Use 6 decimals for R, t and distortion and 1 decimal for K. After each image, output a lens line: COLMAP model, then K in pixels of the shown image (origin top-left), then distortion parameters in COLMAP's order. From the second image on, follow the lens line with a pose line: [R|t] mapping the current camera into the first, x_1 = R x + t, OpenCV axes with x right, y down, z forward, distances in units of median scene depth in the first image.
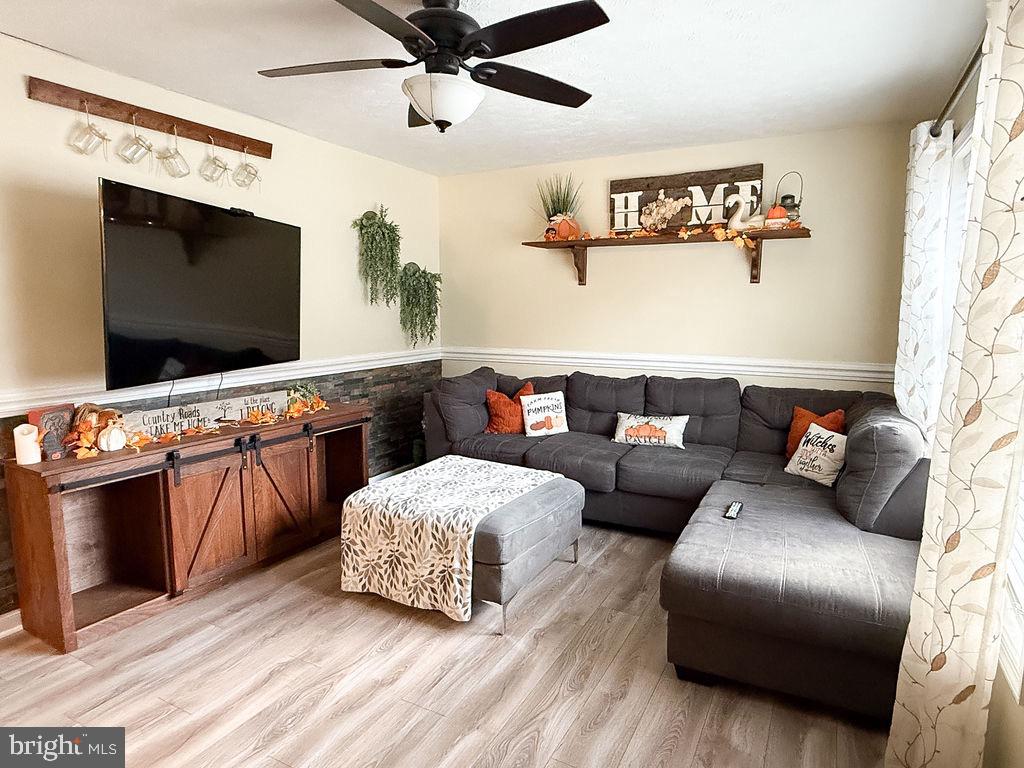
lens RADIAL K [[592.0, 0, 512.3], [0, 592.0, 386.9], [0, 0, 1]] dist [-0.004696, 0.000345]
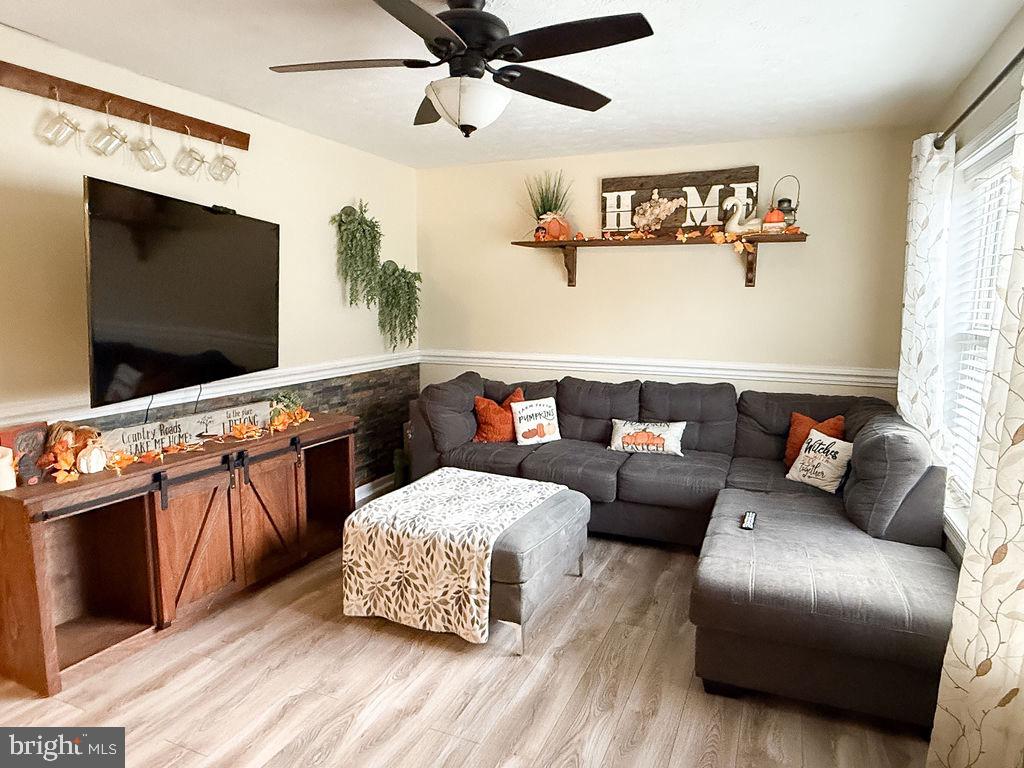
lens RADIAL K [[630.1, 0, 510.9], [0, 630.1, 388.0], [0, 0, 1]] dist [-0.001518, -0.004093]
pose [[0.996522, -0.007817, 0.082965, -0.107895], [0.007253, 0.999948, 0.007103, -0.024215], [-0.083016, -0.006477, 0.996527, -0.020952]]
